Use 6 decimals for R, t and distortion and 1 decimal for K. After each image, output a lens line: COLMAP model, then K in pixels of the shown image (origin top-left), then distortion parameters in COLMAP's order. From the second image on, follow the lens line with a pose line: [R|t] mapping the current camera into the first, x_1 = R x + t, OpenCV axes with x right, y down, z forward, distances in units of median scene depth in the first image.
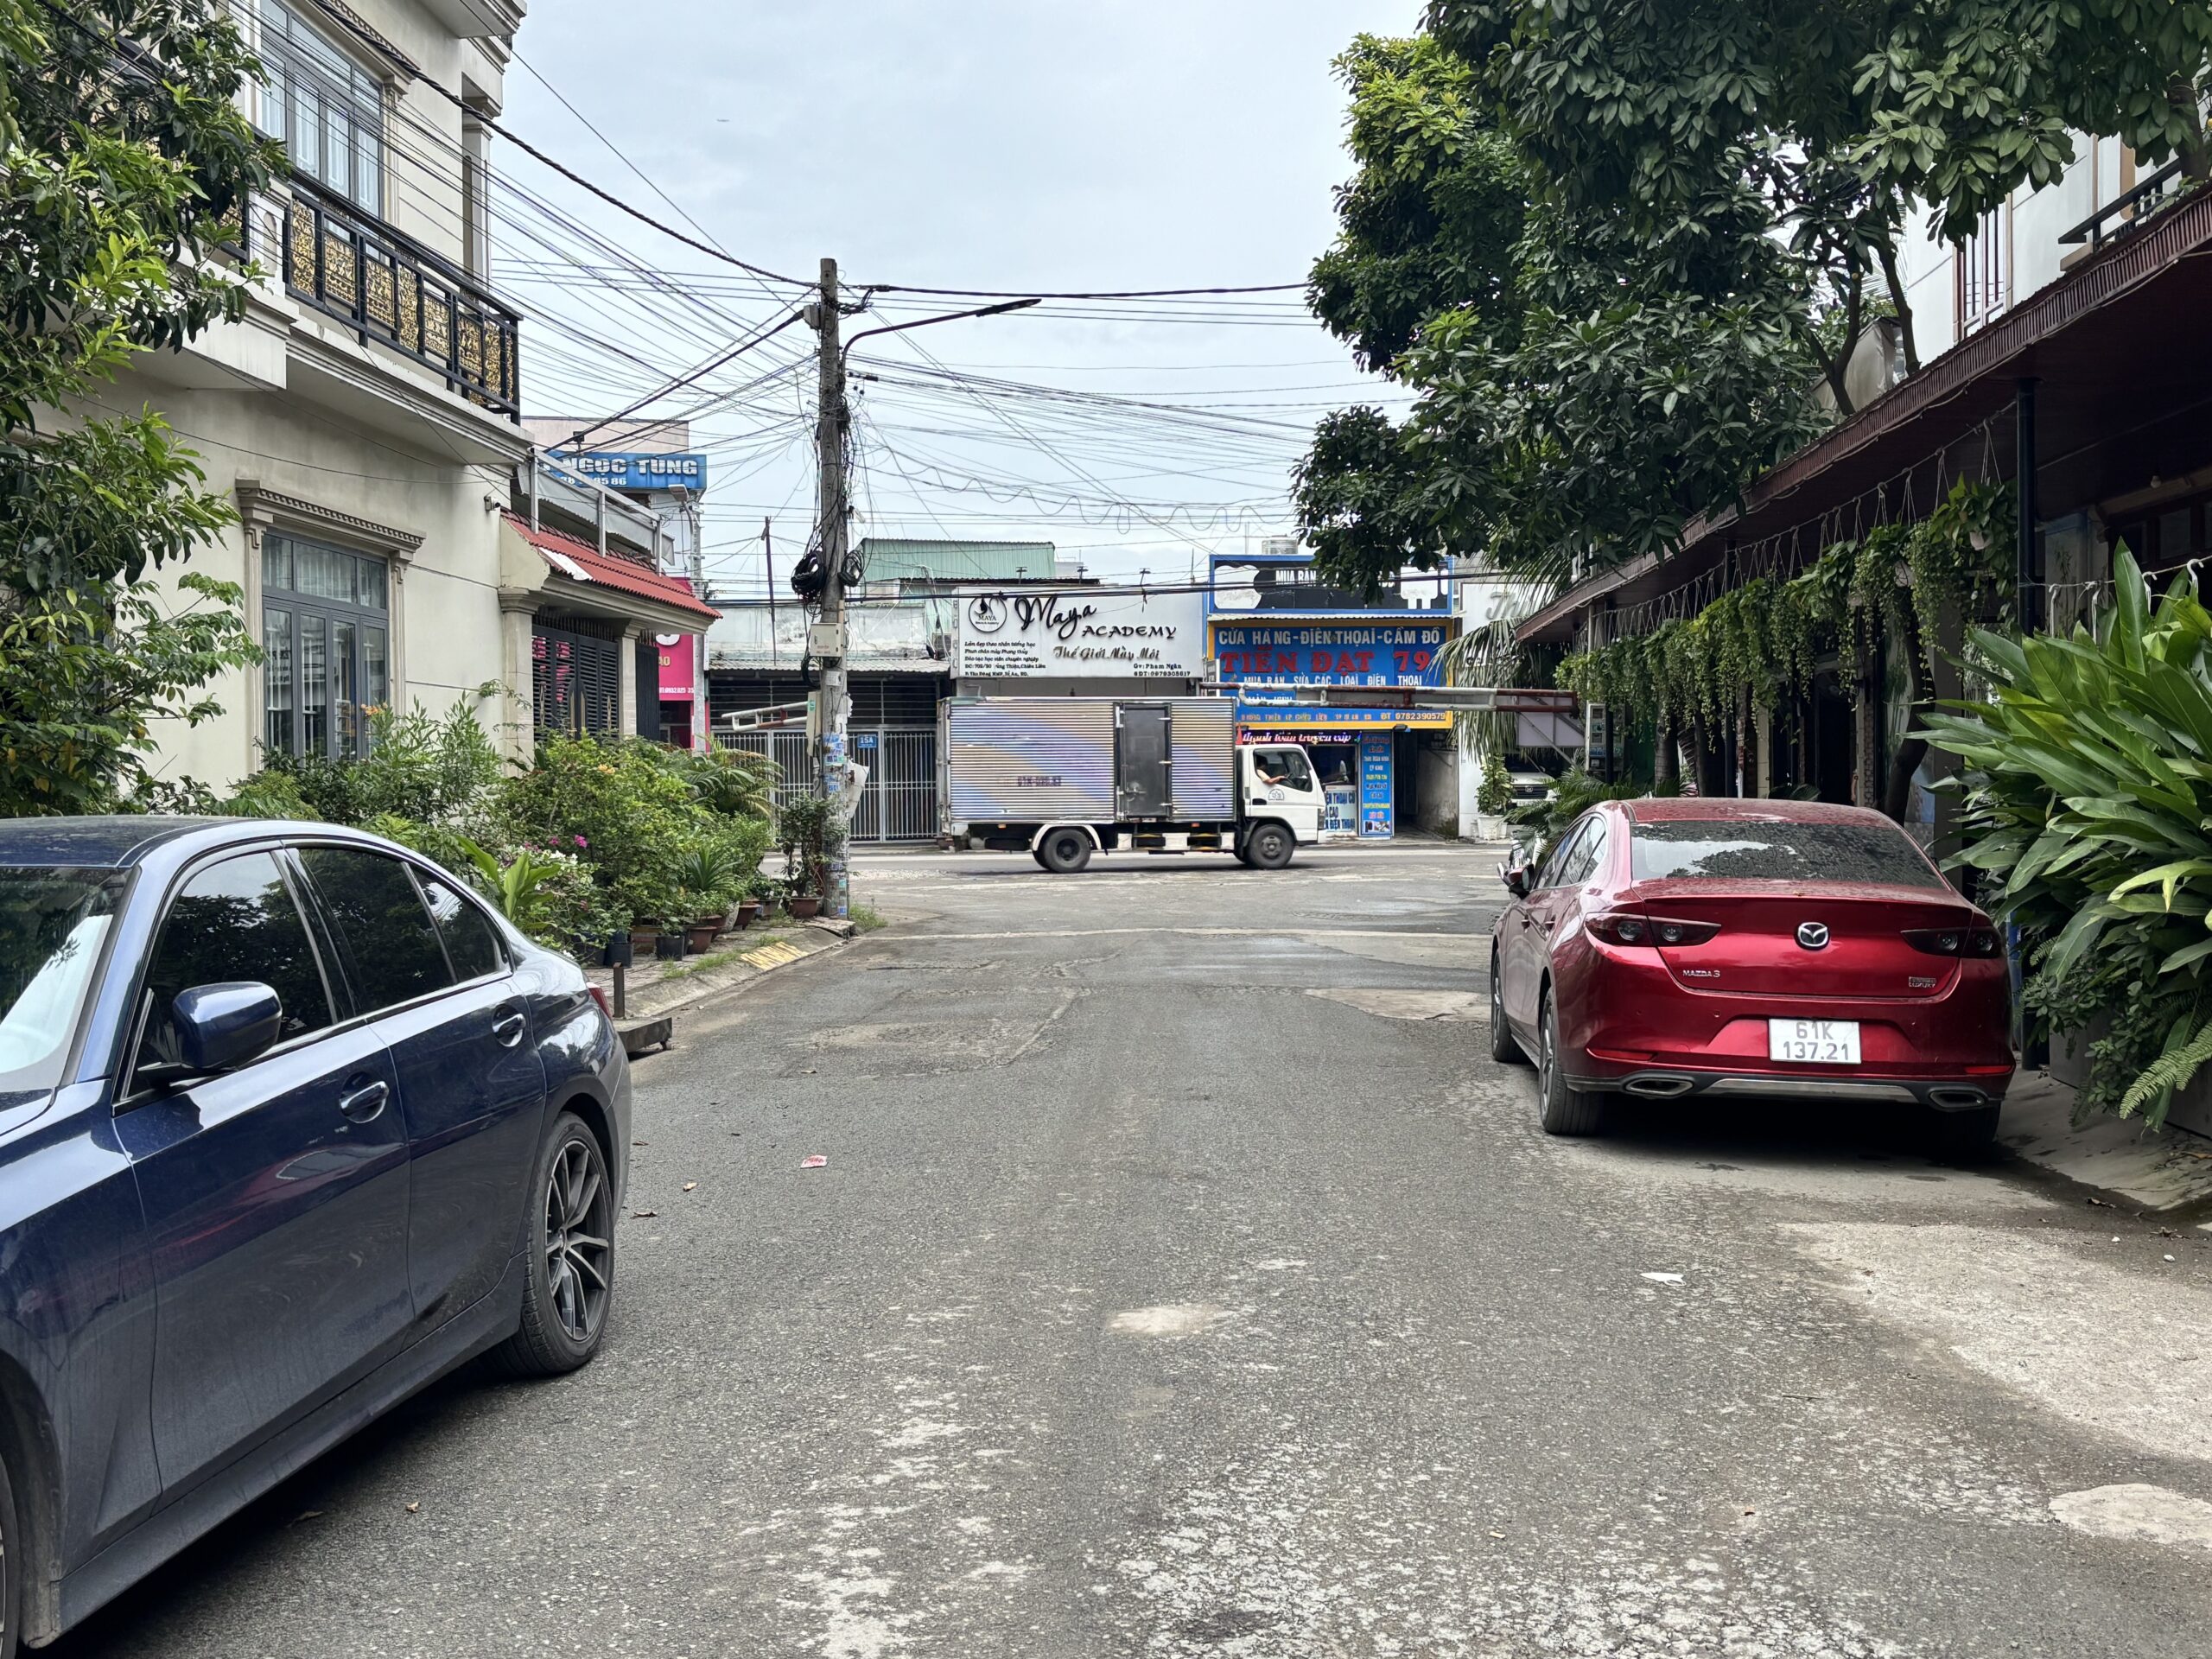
lens RADIAL K [[2368.9, 0, 1106.1], [0, 2368.9, 828.6], [0, 0, 1]] dist [-0.019225, 0.000000]
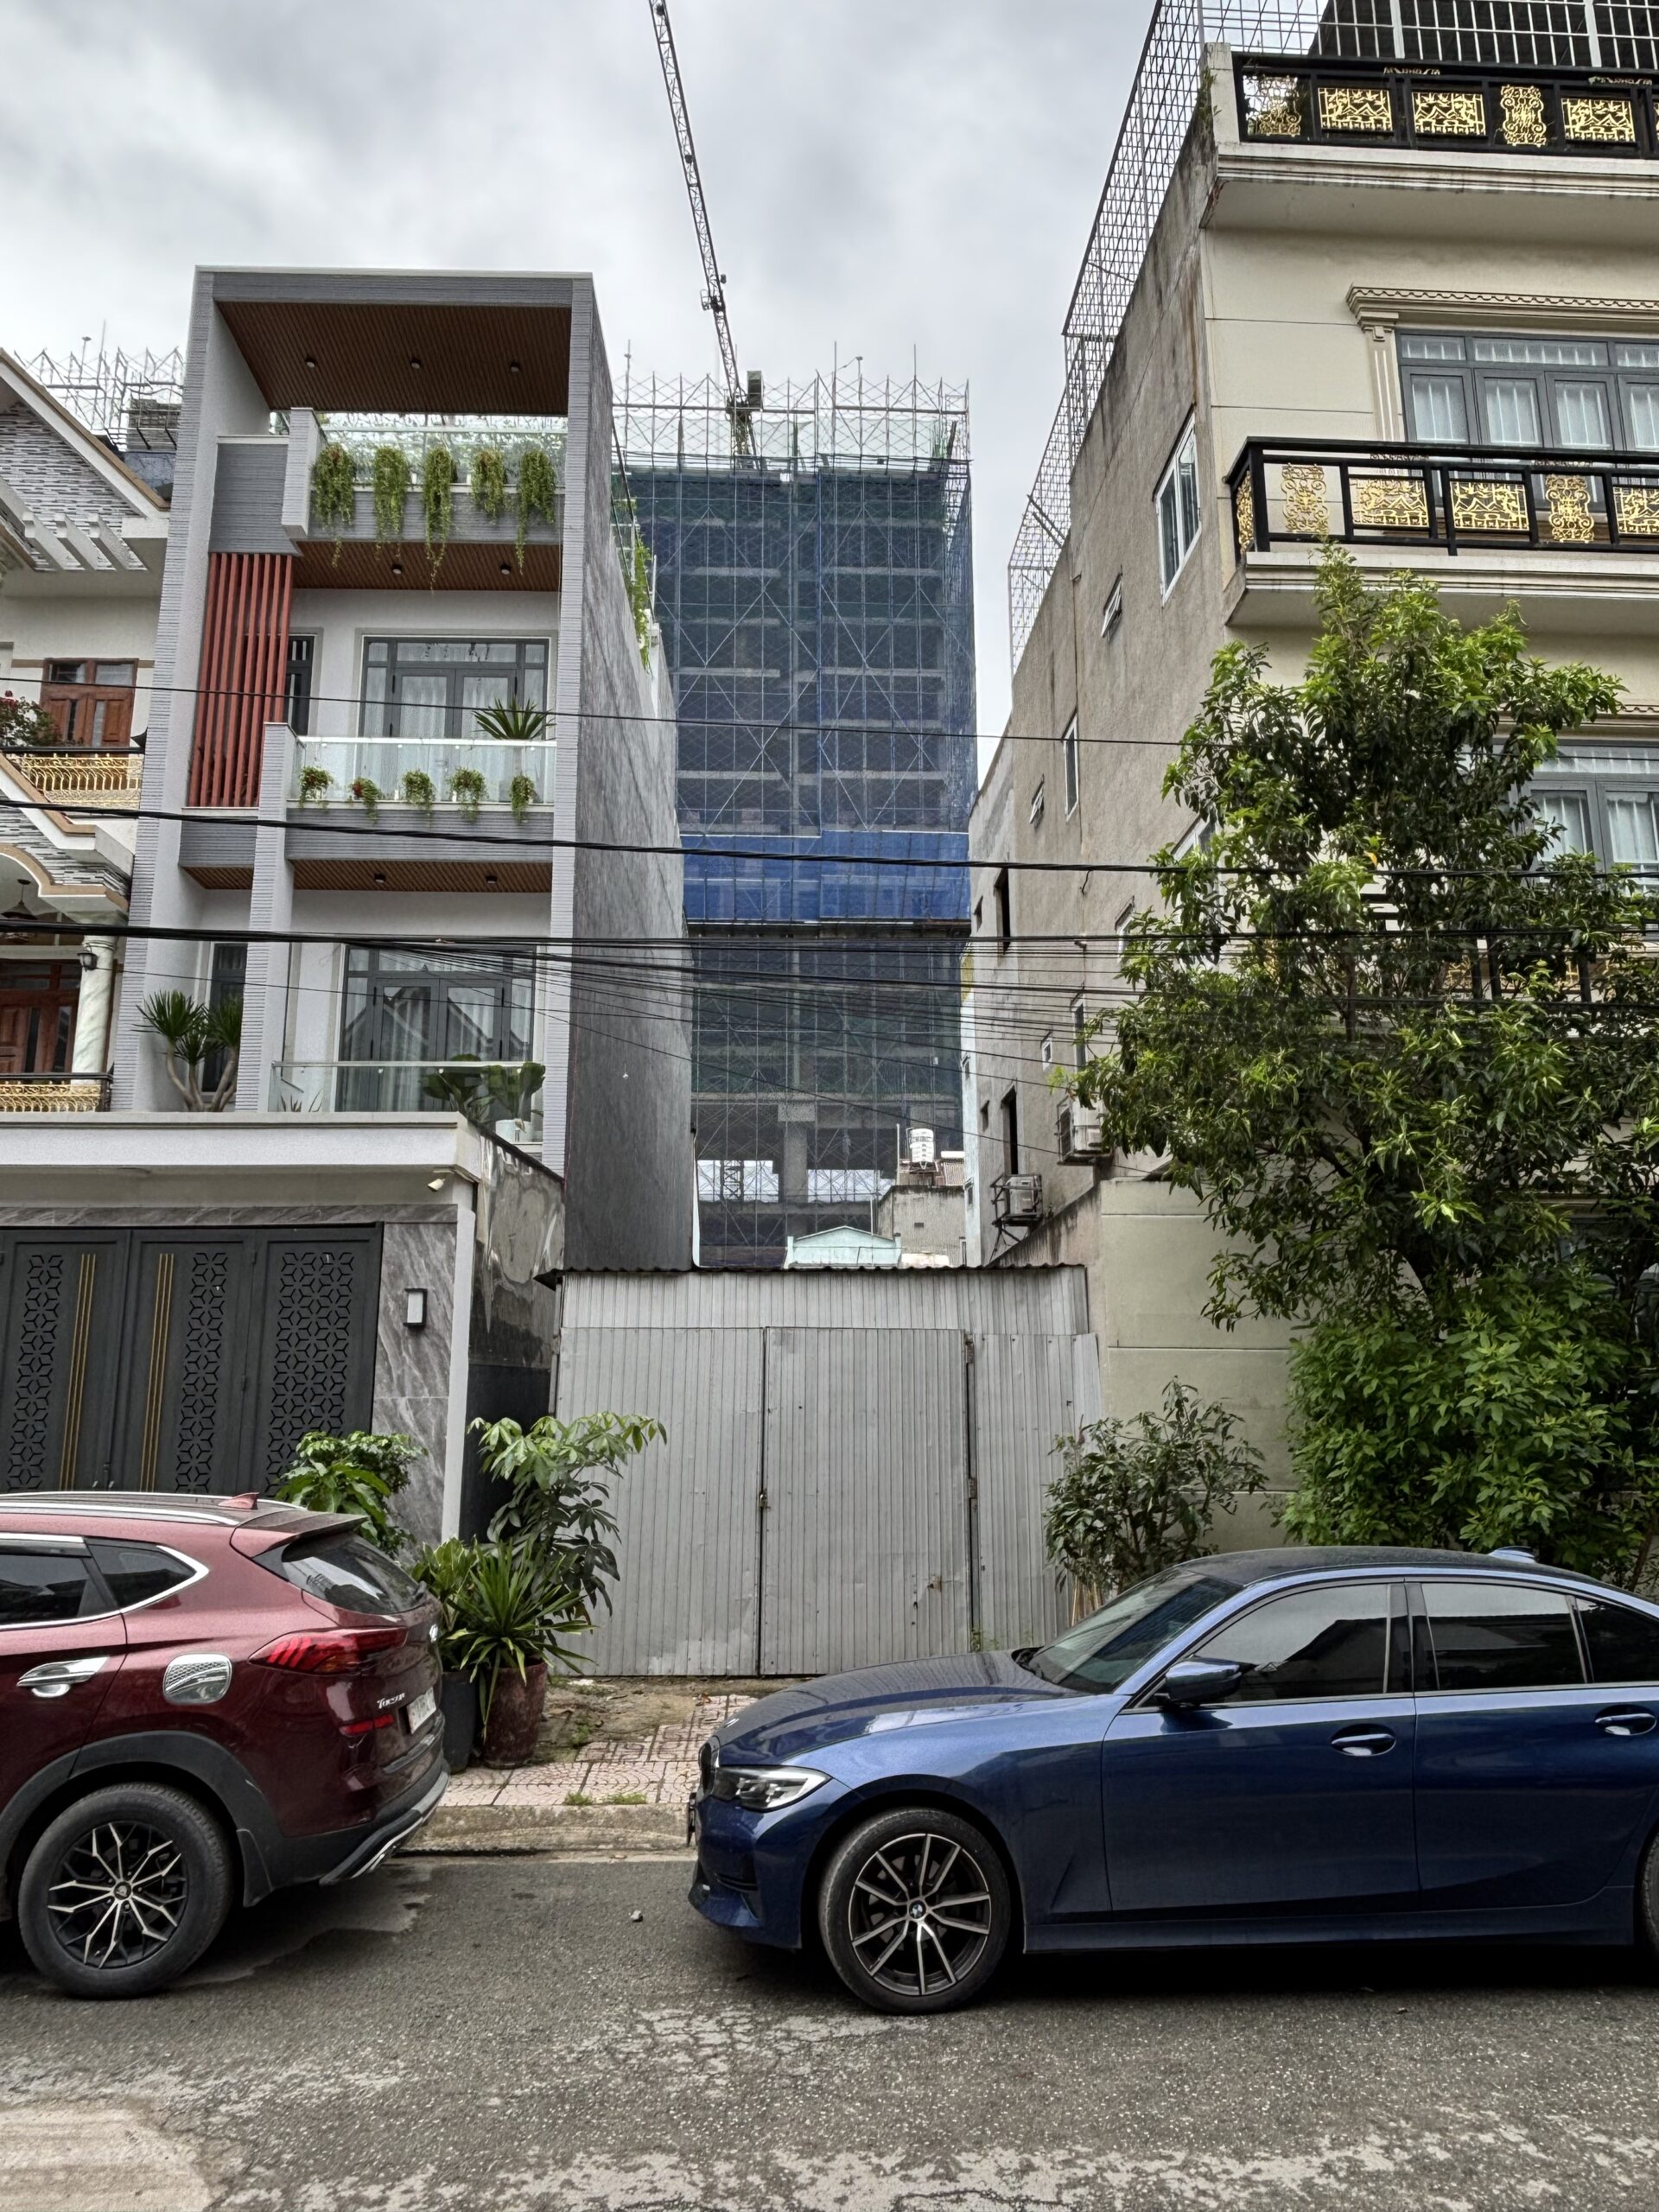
lens RADIAL K [[1417.0, 0, 828.6], [0, 1417.0, 1103.8], [0, 0, 1]] dist [0.005193, 0.004166]
pose [[0.124809, -0.193348, -0.973159, 0.823106], [-0.006688, 0.980642, -0.195693, -0.155142], [0.992158, 0.030933, 0.121100, 0.484414]]
